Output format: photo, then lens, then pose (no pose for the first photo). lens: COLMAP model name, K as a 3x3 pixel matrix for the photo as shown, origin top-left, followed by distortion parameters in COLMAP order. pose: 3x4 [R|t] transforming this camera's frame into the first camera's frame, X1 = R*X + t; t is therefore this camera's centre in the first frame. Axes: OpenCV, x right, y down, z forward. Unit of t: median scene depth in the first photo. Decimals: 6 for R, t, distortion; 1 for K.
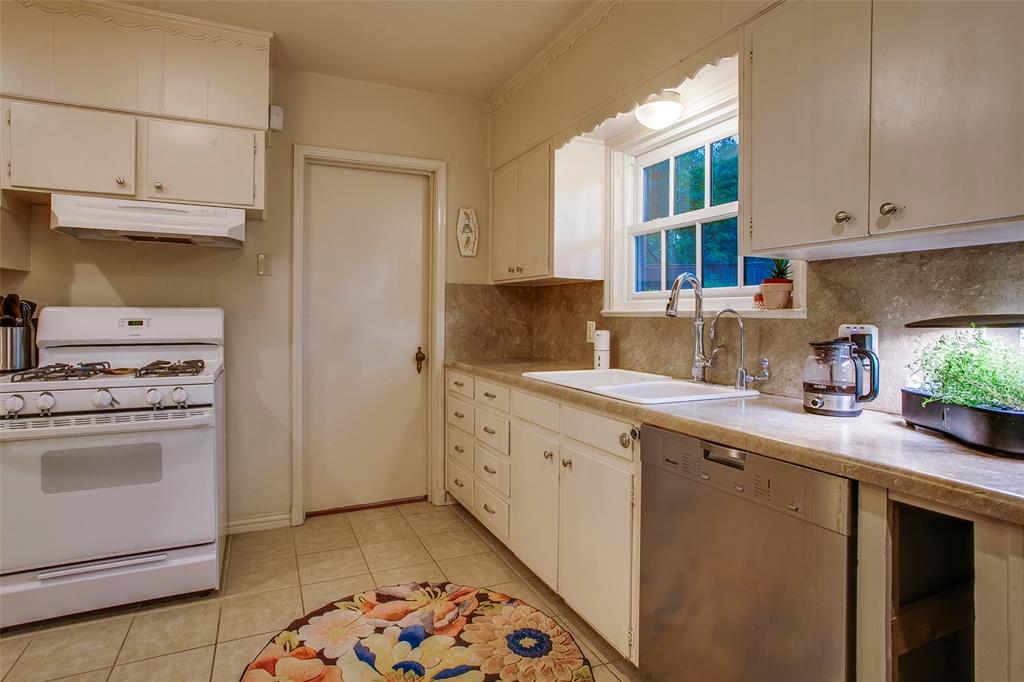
lens RADIAL K [[510.5, 0, 495.4], [0, 510.5, 317.5], [0, 0, 1]] dist [-0.048973, 0.018152]
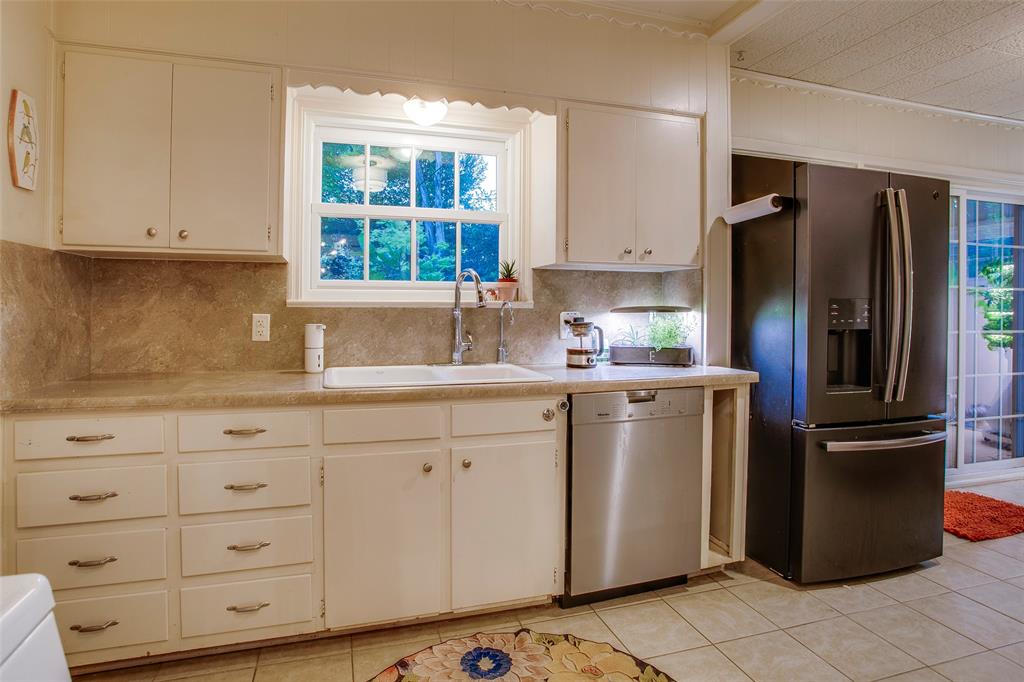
lens RADIAL K [[510.5, 0, 503.8], [0, 510.5, 312.4], [0, 0, 1]] dist [-0.048973, 0.018152]
pose [[0.155017, -0.017499, 0.987757, -0.715291], [0.002352, 0.999847, 0.017344, -0.009403], [-0.987909, -0.000366, 0.155035, 0.717657]]
